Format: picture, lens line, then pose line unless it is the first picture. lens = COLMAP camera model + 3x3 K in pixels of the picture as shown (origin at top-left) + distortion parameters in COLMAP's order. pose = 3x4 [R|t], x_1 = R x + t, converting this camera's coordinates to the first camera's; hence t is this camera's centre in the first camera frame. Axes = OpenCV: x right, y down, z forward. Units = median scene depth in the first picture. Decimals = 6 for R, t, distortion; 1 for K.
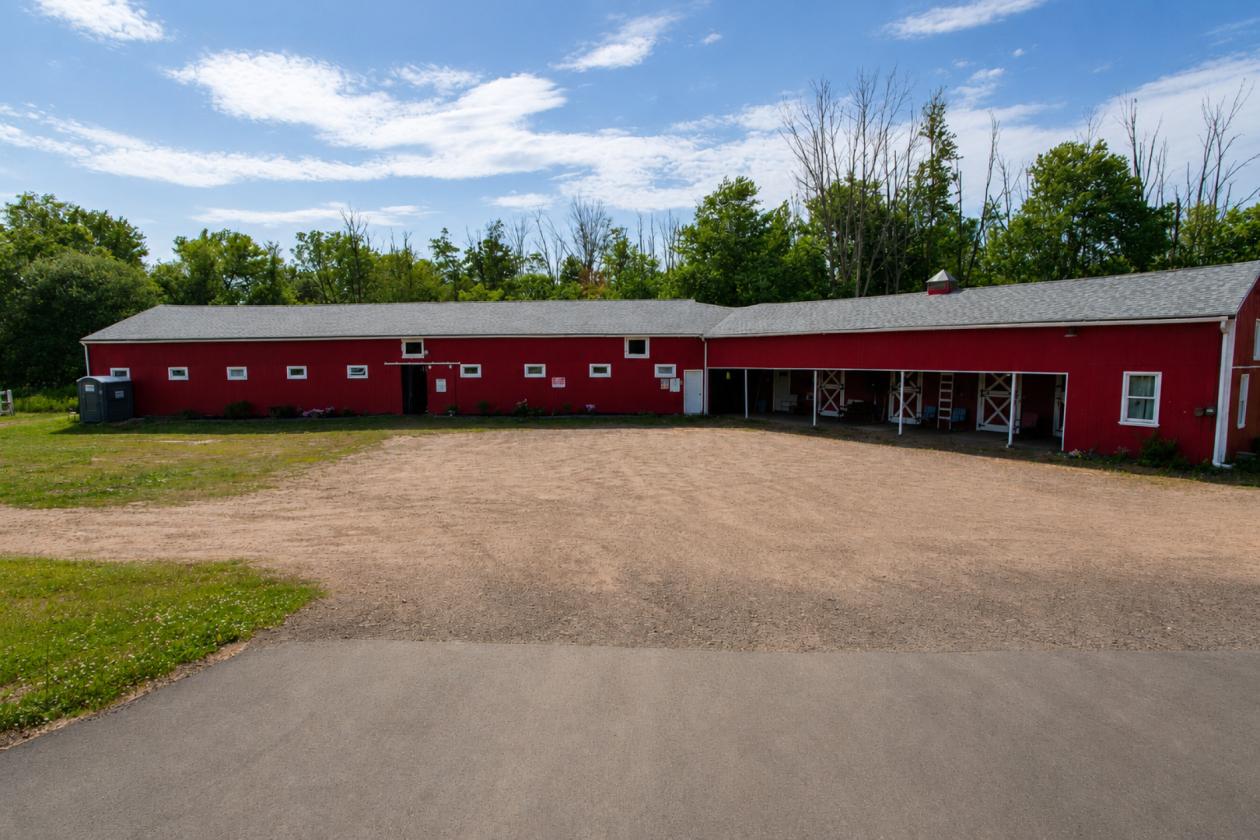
lens RADIAL K [[616.0, 0, 662.8], [0, 616.0, 420.6], [0, 0, 1]] dist [-0.025929, 0.000563]
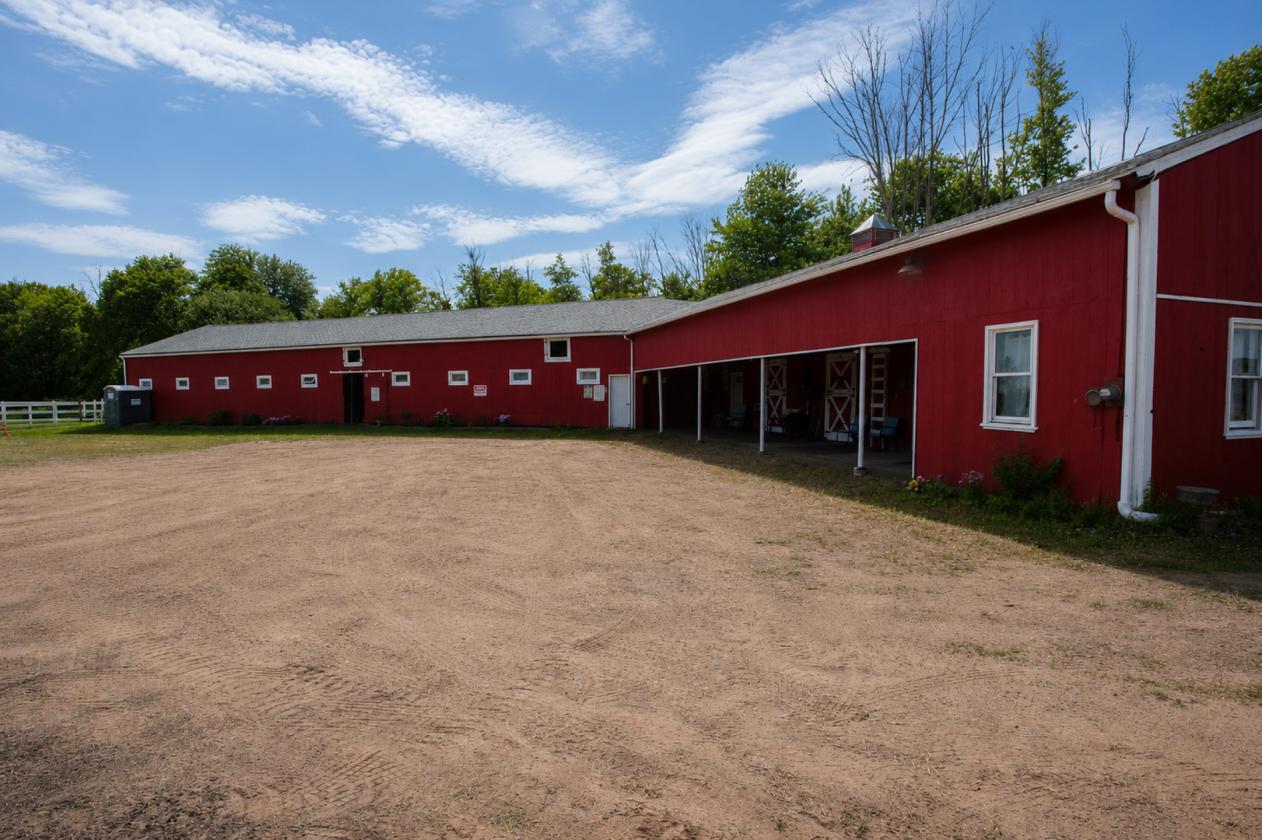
lens RADIAL K [[617.0, 0, 663.9], [0, 617.0, 420.6], [0, 0, 1]] dist [-0.025929, 0.000563]
pose [[0.948388, 0.010707, -0.316931, 0.374204], [-0.027698, 0.998407, -0.049153, 0.018876], [0.315900, 0.055395, 0.947174, 0.234533]]
